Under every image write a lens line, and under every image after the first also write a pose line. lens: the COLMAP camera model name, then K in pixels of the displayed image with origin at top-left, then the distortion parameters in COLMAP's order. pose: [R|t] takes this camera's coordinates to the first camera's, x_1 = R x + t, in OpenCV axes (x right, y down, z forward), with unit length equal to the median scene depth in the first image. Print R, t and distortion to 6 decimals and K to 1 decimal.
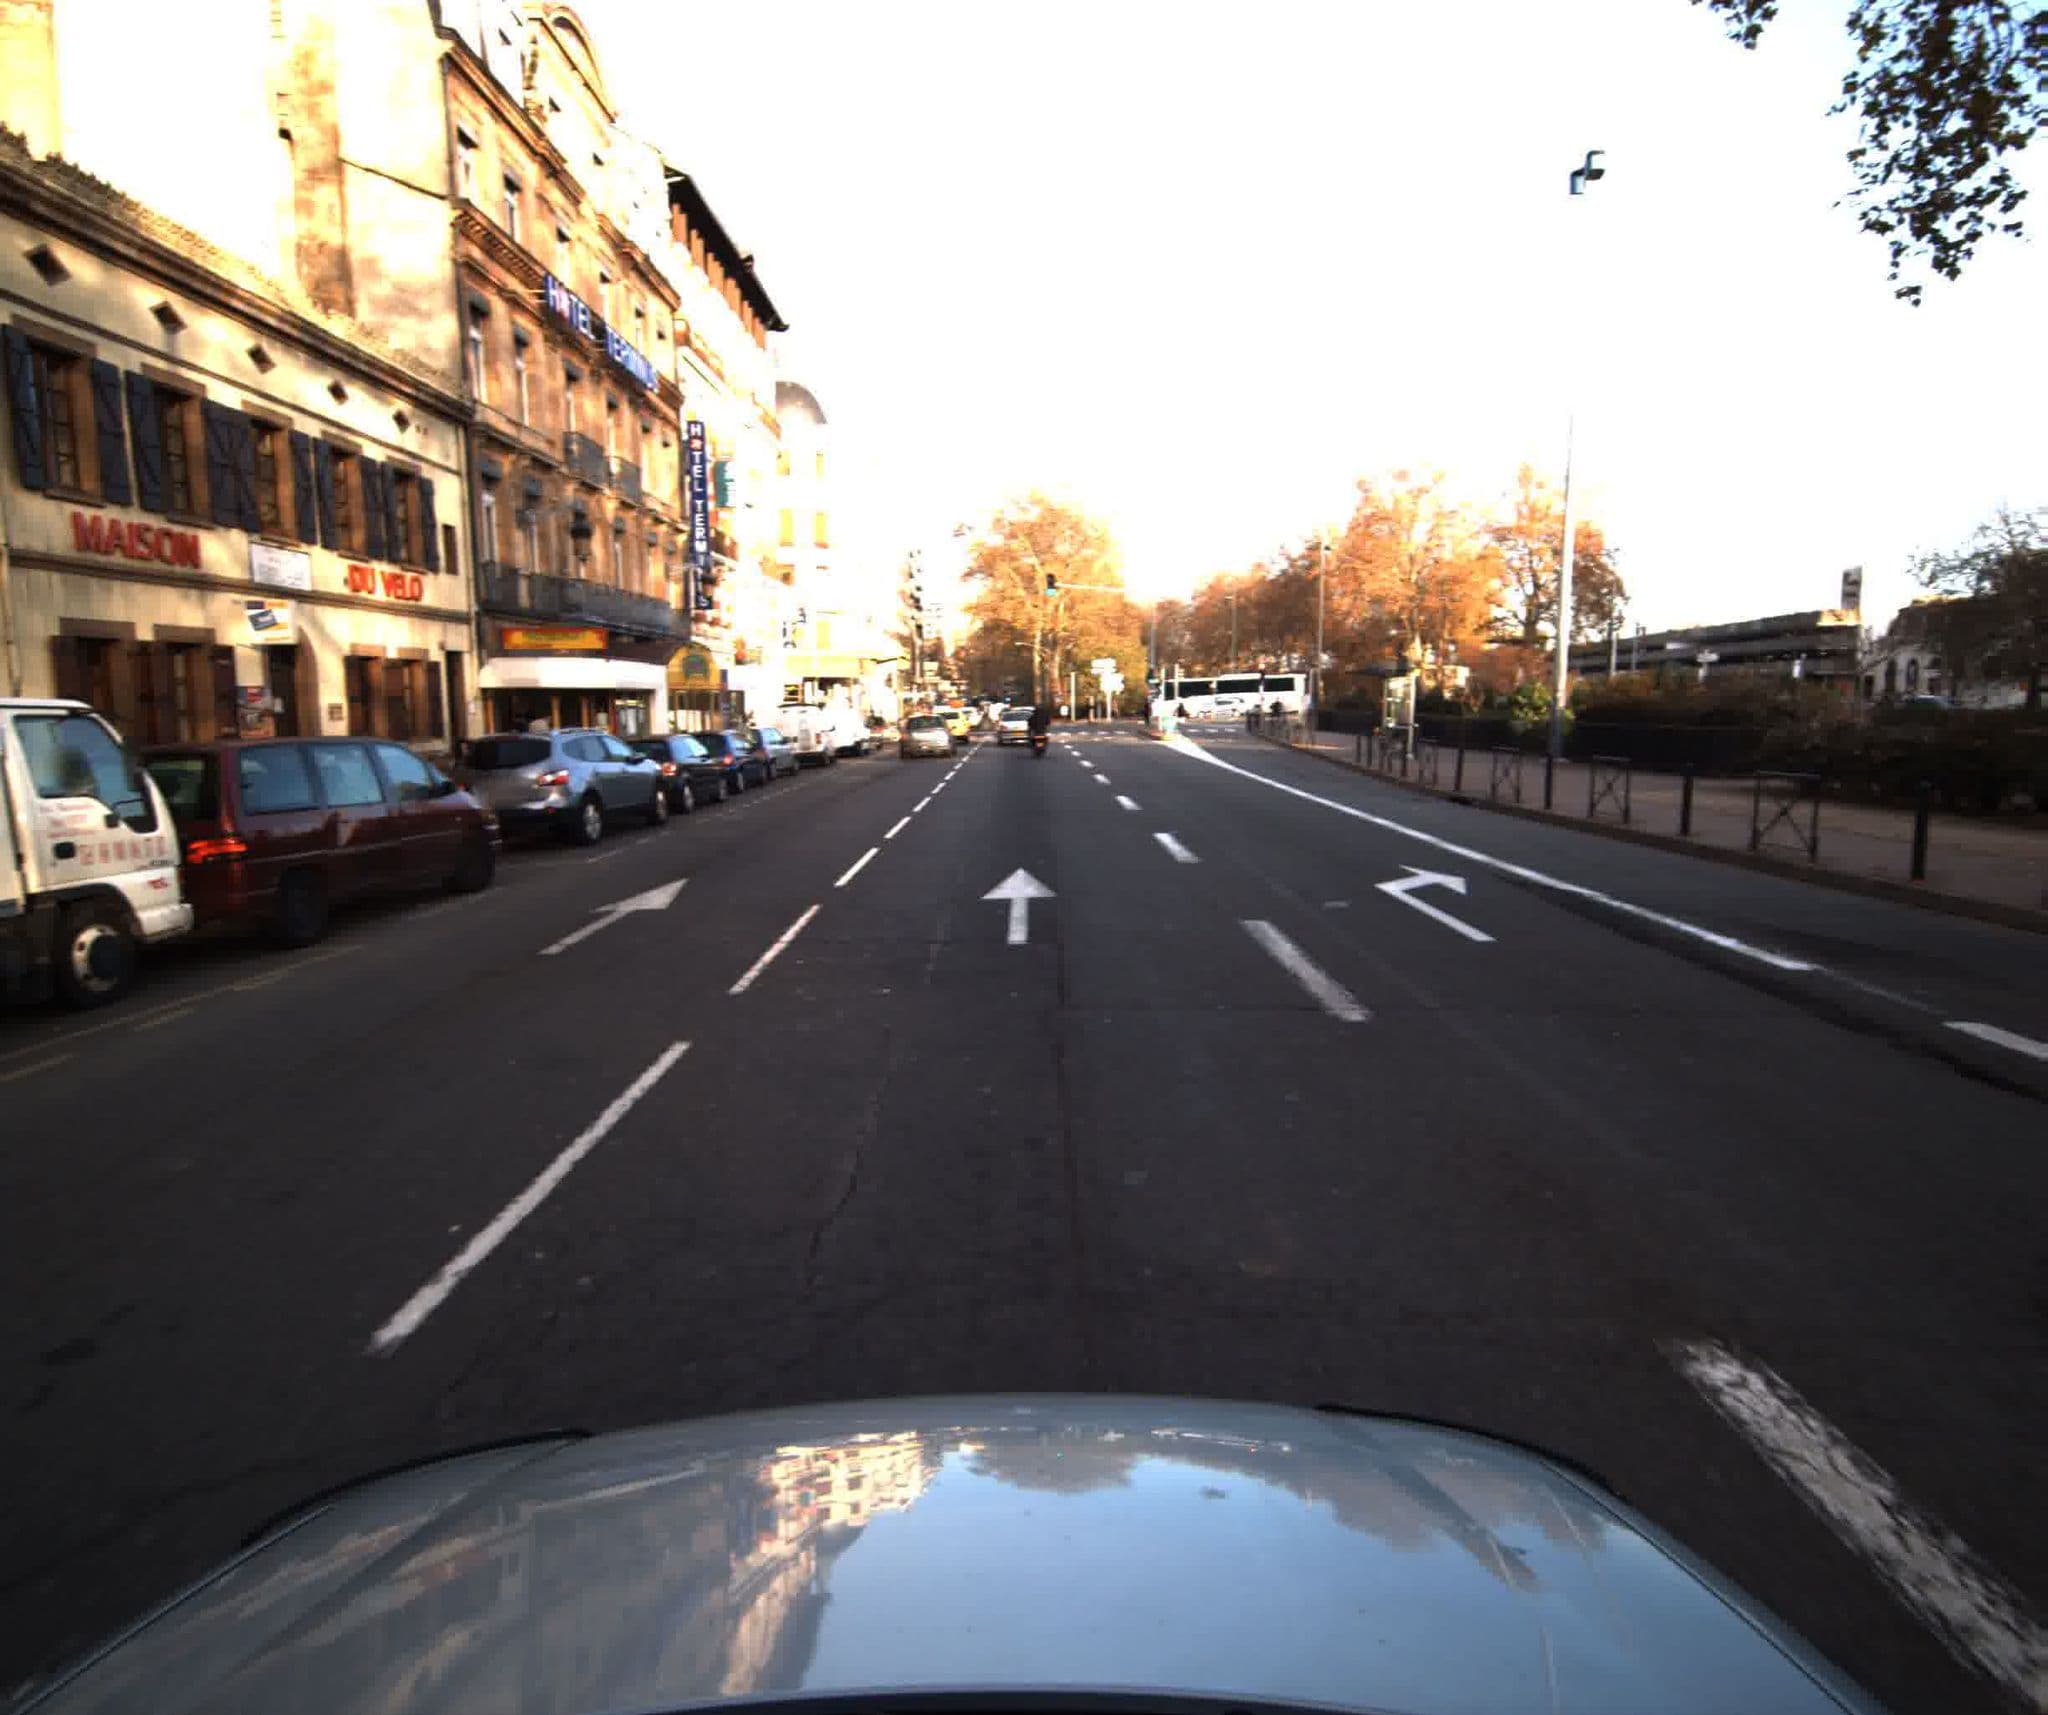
lens RADIAL K [[1146.1, 0, 1024.0], [0, 1146.1, 857.5], [0, 0, 1]] dist [-0.102404, -0.000808]
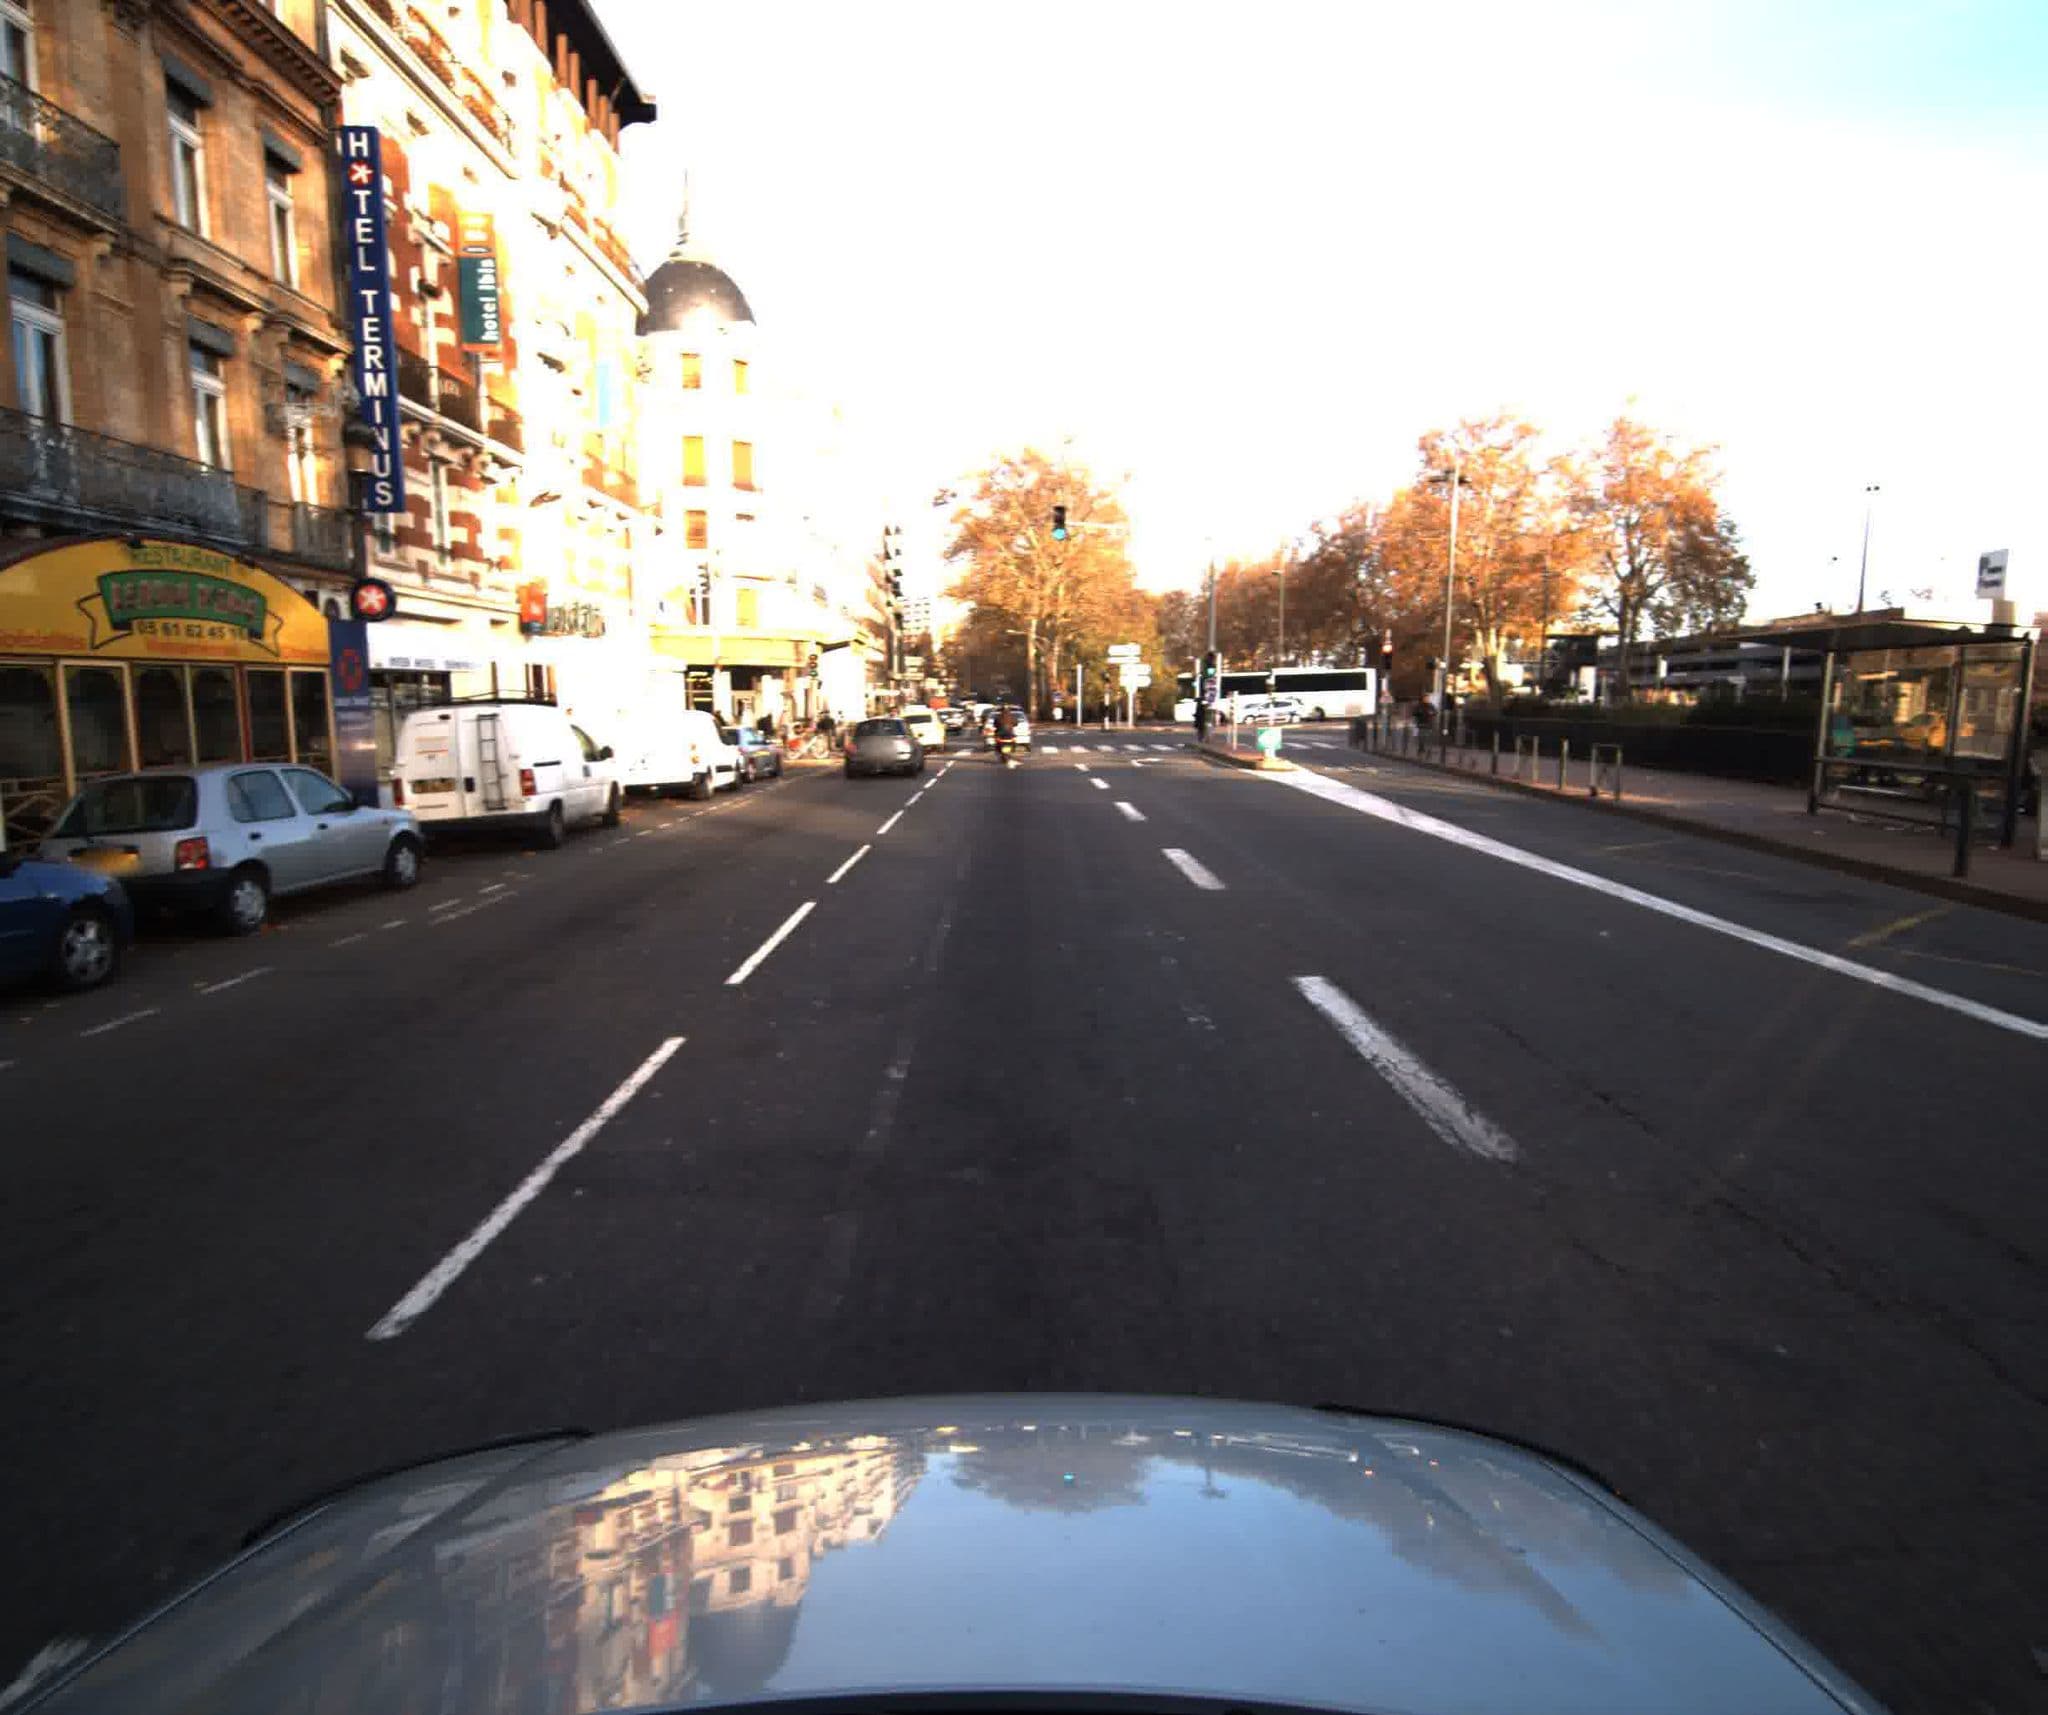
lens RADIAL K [[1107.0, 0, 1067.0], [0, 1107.0, 860.6], [0, 0, 1]] dist [-0.078605, 0.000332]
pose [[0.998907, 0.002486, 0.046670, -0.000647], [-0.002811, 0.999972, 0.006913, -0.025722], [-0.046651, -0.007037, 0.998886, 0.193908]]
